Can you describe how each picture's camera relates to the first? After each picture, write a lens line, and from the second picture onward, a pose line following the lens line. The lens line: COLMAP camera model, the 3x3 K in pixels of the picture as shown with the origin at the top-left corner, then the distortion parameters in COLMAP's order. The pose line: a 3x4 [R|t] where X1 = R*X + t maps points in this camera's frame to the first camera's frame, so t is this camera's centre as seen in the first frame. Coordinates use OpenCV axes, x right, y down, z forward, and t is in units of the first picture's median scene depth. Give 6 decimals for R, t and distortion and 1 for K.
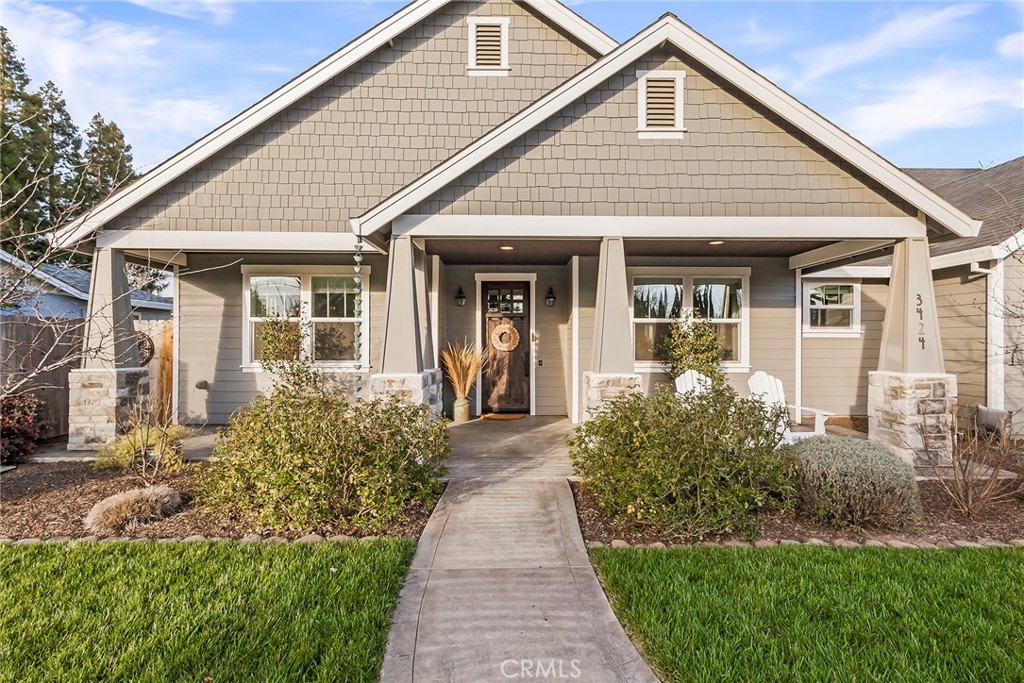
lens RADIAL K [[467.4, 0, 528.4], [0, 467.4, 340.2], [0, 0, 1]] dist [0.003767, 0.000073]
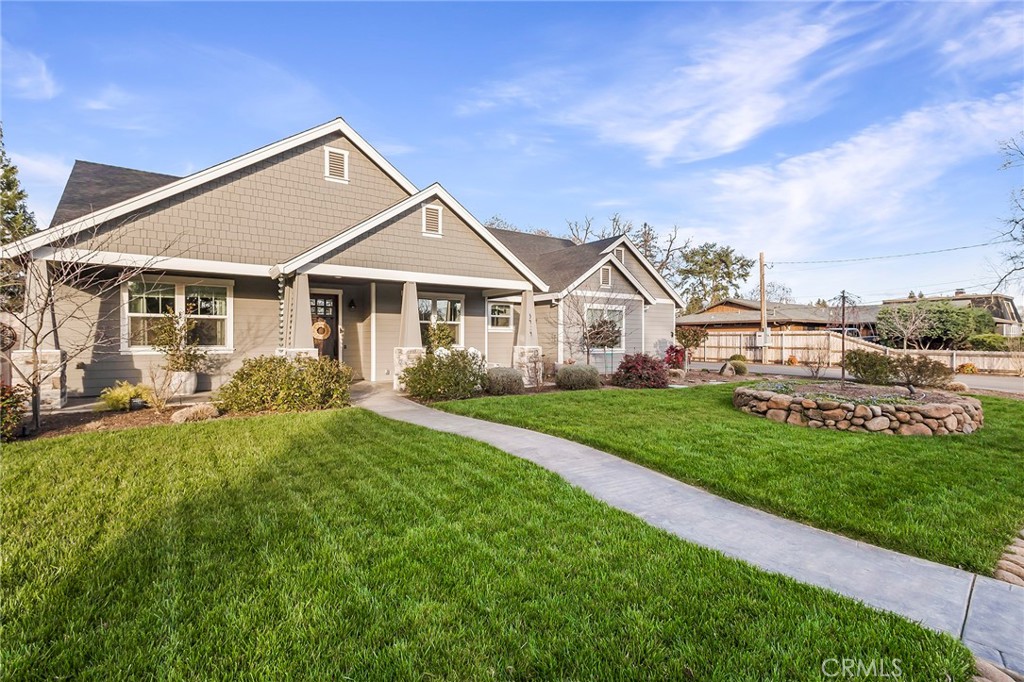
lens RADIAL K [[471.0, 0, 513.1], [0, 471.0, 336.1], [0, 0, 1]] dist [0.008261, 0.000276]
pose [[0.828174, 0.003075, 0.560463, -0.438157], [-0.001153, 0.999992, -0.003783, 0.019359], [-0.560470, 0.002487, 0.828171, -0.700390]]
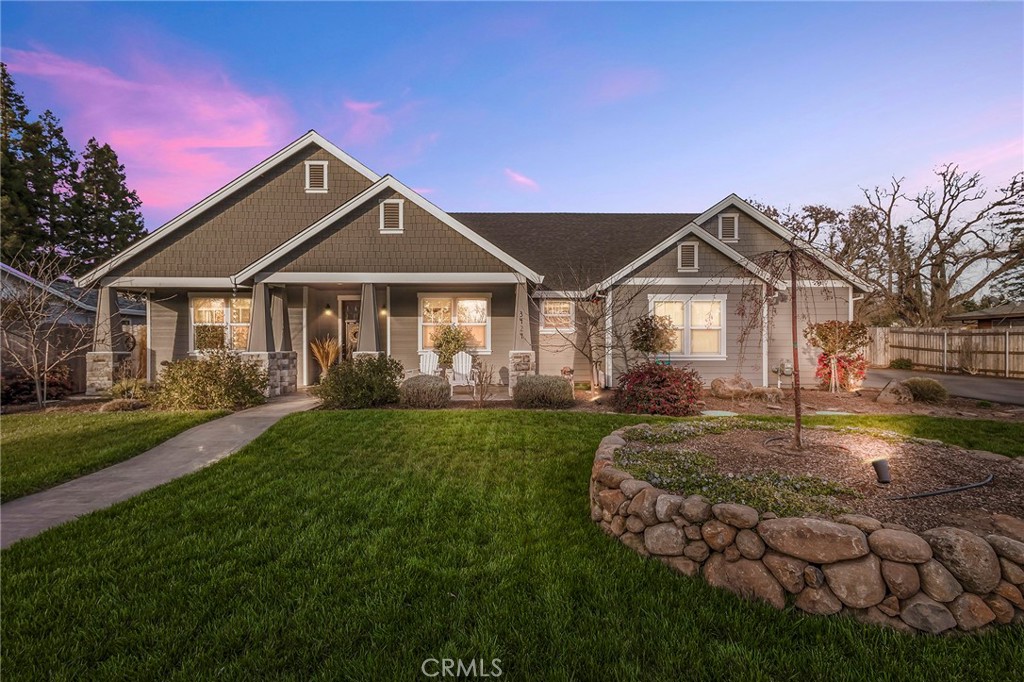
lens RADIAL K [[470.4, 0, 544.8], [0, 470.4, 343.6], [0, 0, 1]] dist [0.001538, 0.007176]
pose [[0.999828, -0.004368, 0.018029, 0.643543], [0.004250, 0.999969, 0.006572, 0.019292], [-0.018057, -0.006495, 0.999816, -0.728195]]
